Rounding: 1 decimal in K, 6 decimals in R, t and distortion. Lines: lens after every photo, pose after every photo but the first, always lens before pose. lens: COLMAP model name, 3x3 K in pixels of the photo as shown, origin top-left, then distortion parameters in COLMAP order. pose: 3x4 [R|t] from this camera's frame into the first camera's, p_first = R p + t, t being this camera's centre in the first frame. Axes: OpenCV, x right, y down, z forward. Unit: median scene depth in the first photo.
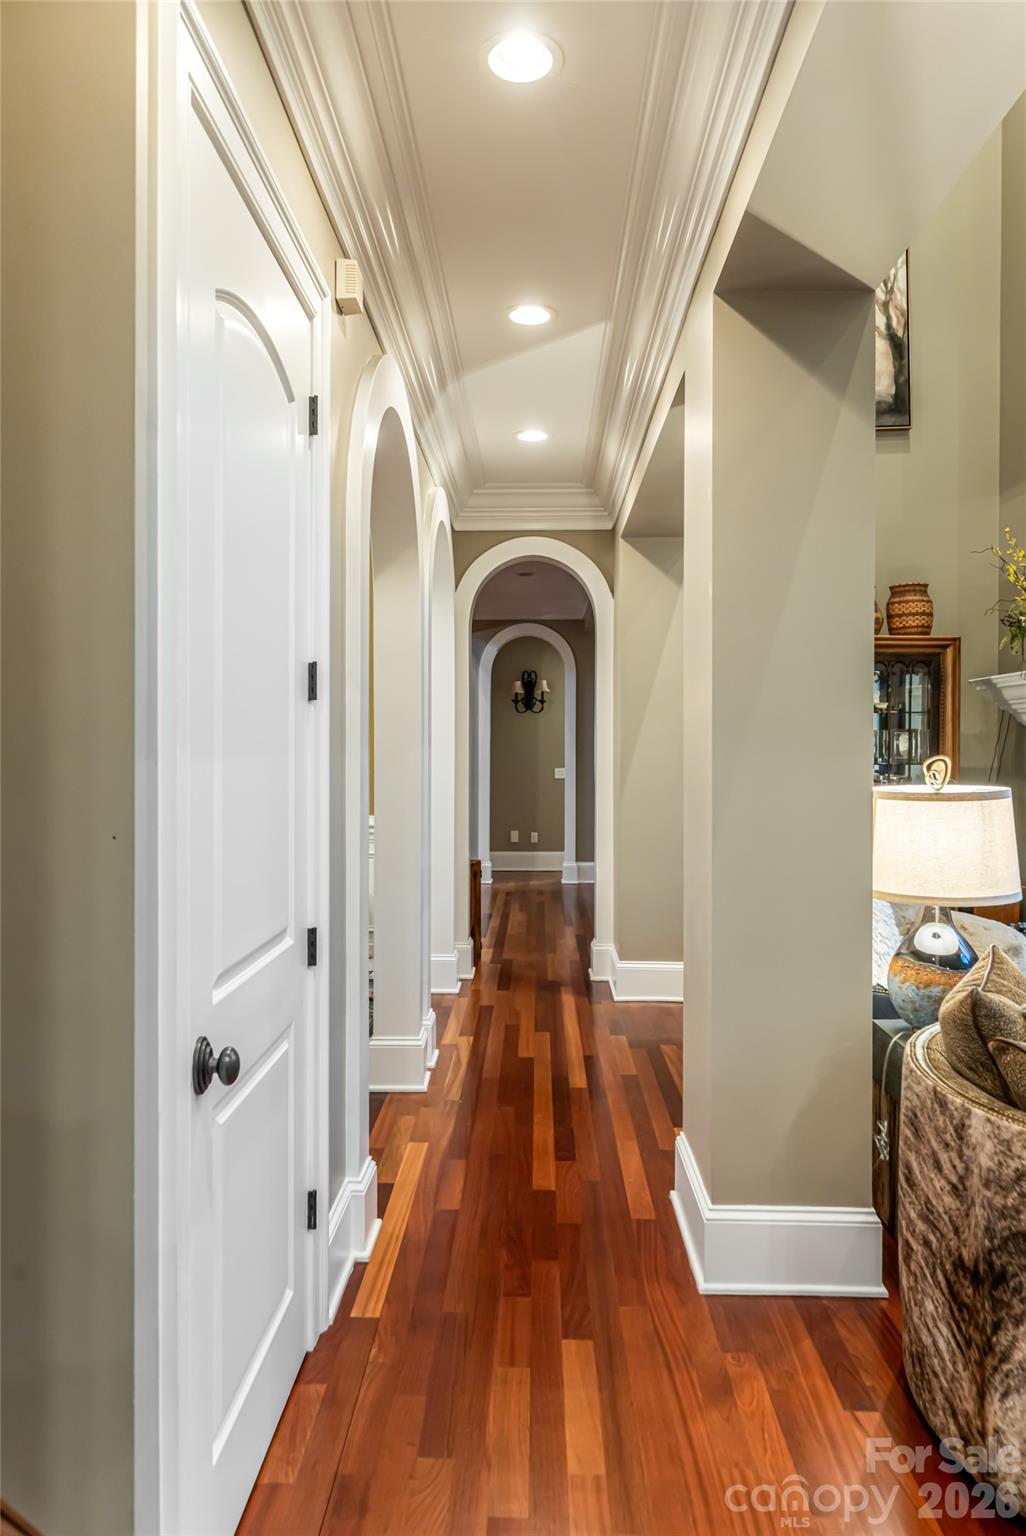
lens RADIAL K [[1001.9, 0, 510.5], [0, 1001.9, 750.7], [0, 0, 1]] dist [0.002045, 0.001928]
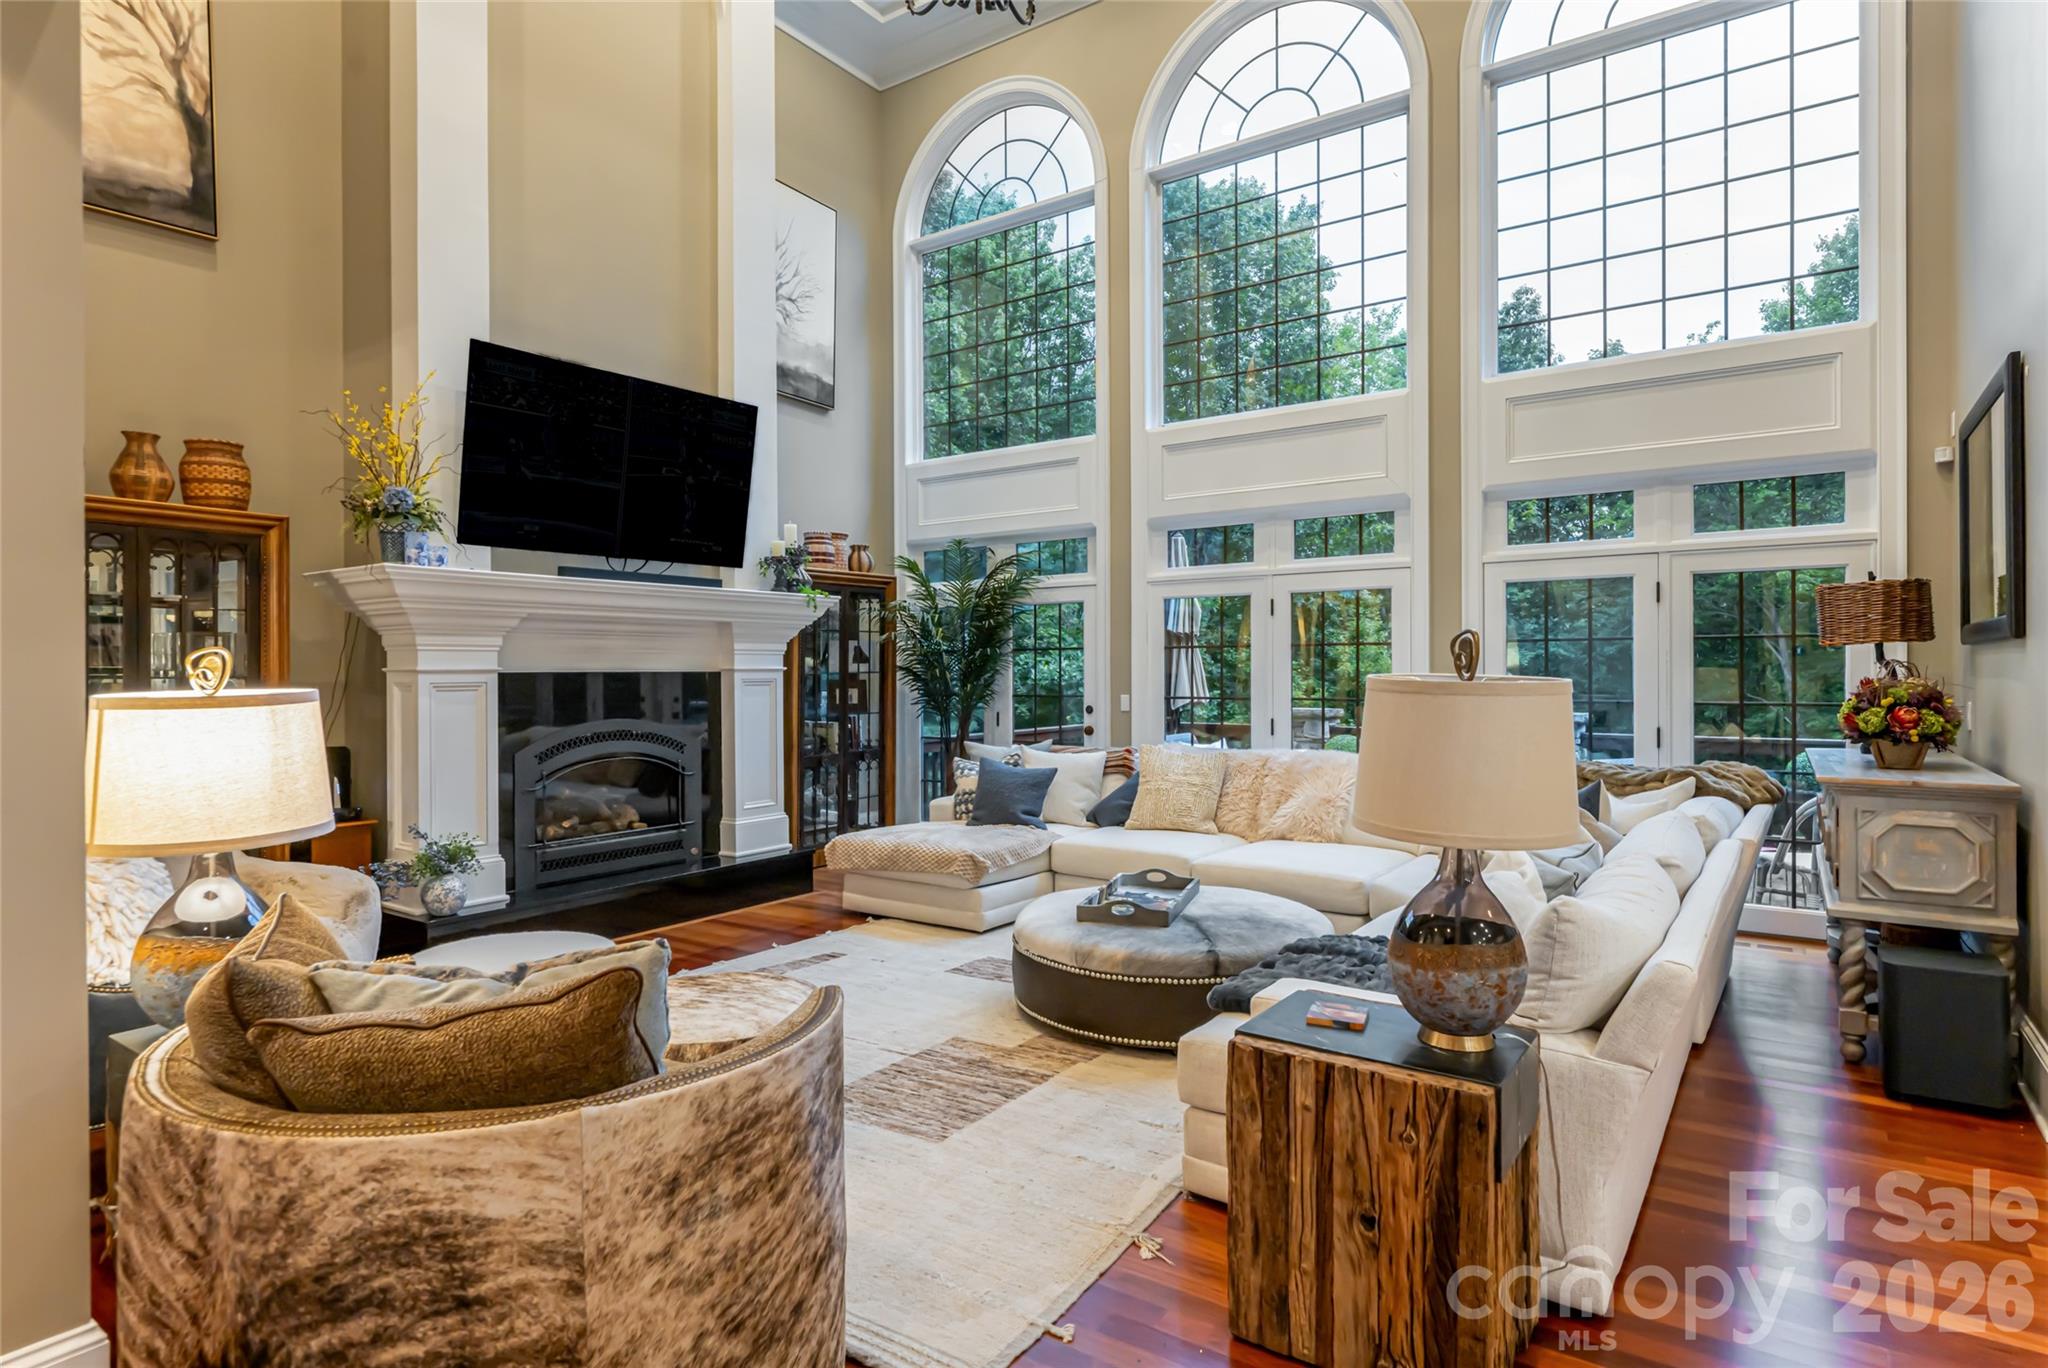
lens RADIAL K [[1077.2, 0, 1024.0], [0, 1077.2, 684.0], [0, 0, 1]] dist [-0.025240, 0.000663]
pose [[0.549048, -0.019019, 0.835574, 0.154151], [0.016183, 0.999796, 0.012124, 0.044877], [-0.835634, 0.006865, 0.549244, 0.125561]]
